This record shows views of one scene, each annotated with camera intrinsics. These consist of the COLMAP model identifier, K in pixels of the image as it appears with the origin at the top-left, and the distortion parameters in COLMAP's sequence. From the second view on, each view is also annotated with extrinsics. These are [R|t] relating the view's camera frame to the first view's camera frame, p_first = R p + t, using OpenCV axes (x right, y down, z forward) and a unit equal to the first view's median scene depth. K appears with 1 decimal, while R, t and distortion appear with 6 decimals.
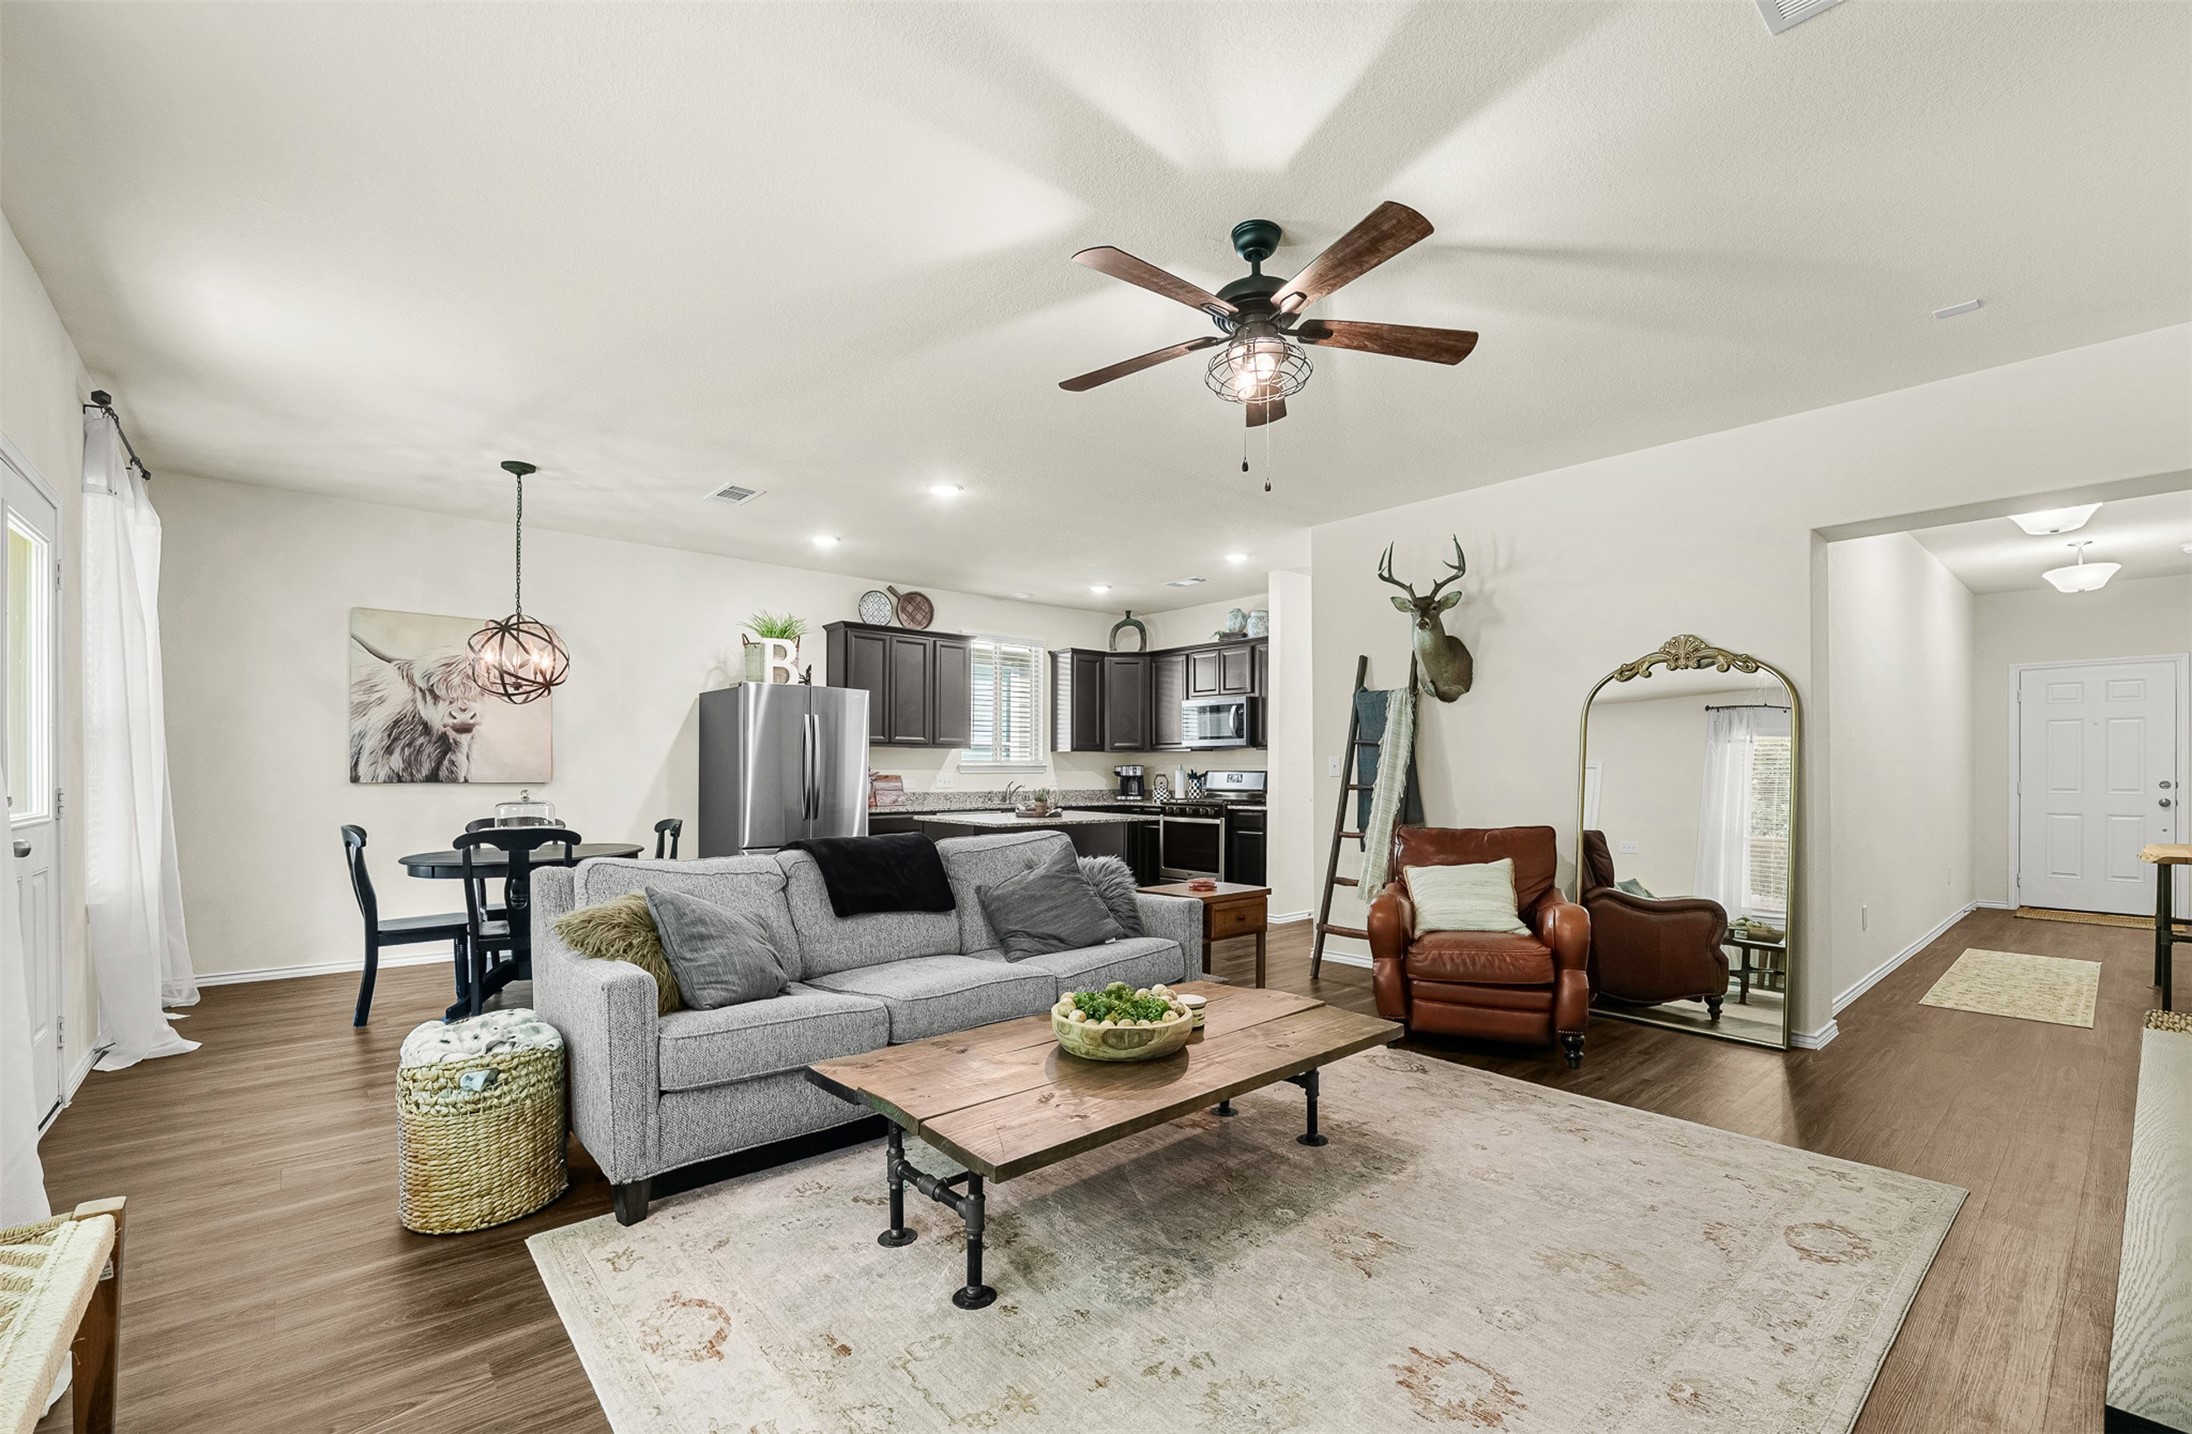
lens RADIAL K [[926.1, 0, 1124.4], [0, 926.1, 780.1], [0, 0, 1]] dist [-0.011061, 0.000471]
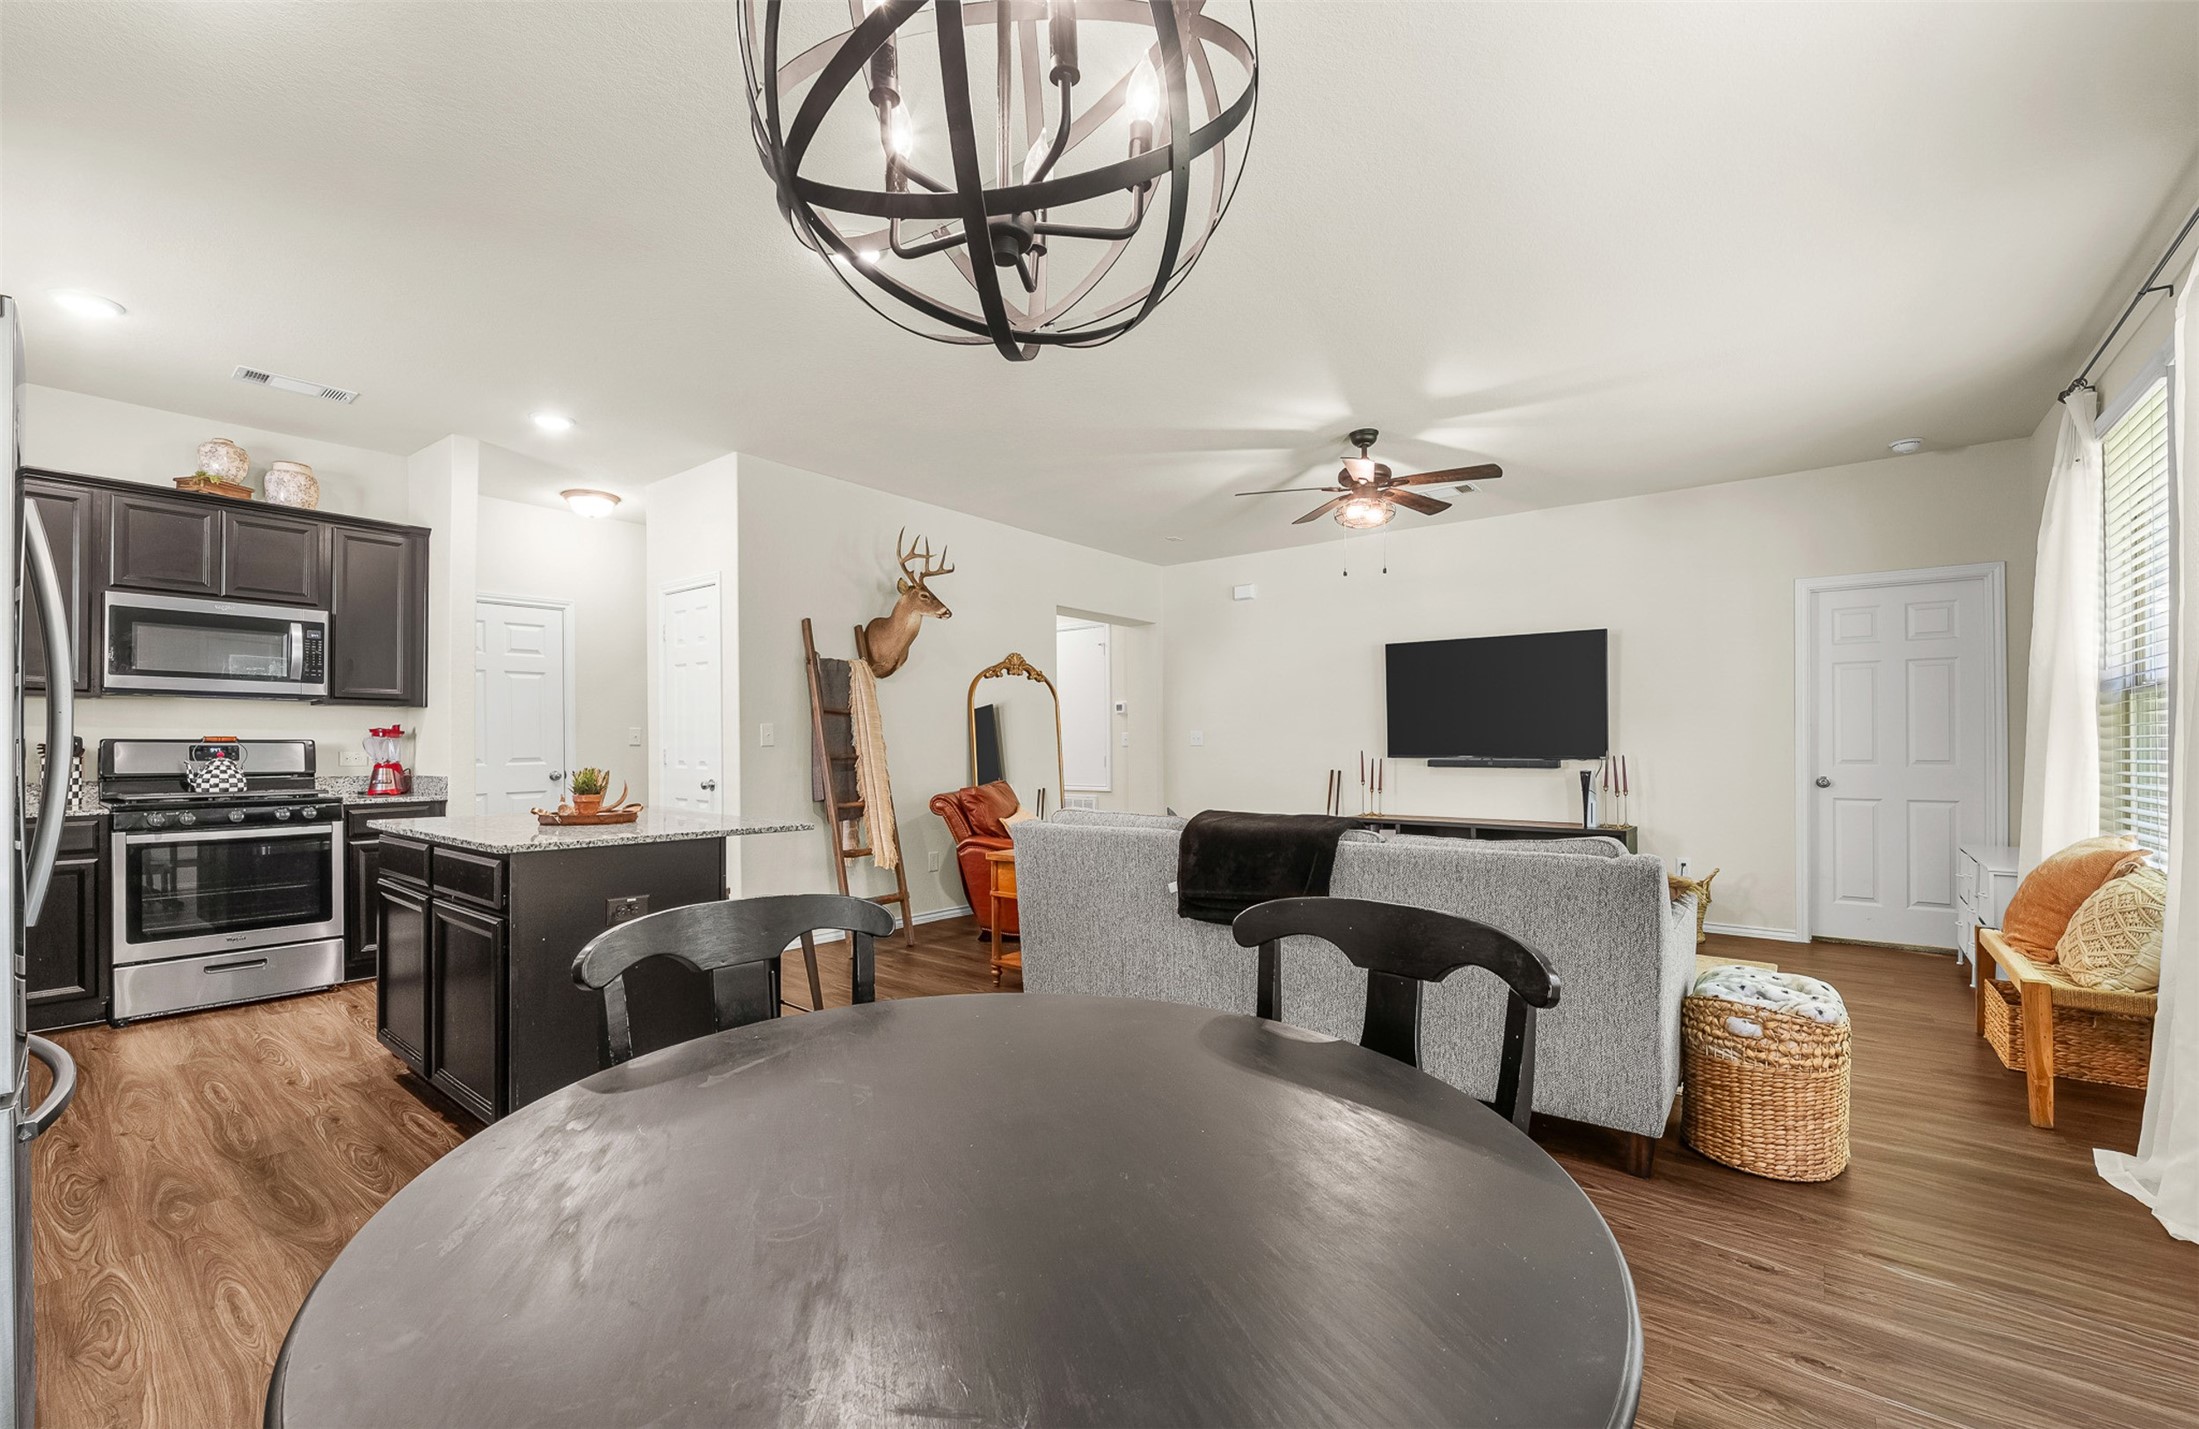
lens RADIAL K [[929.0, 0, 1112.0], [0, 929.0, 744.2], [0, 0, 1]] dist [-0.011061, 0.000471]
pose [[-0.166996, -0.000385, 0.985958, -0.536729], [0.007052, 0.999974, 0.001585, -0.004421], [-0.985932, 0.007217, -0.166989, 0.628870]]
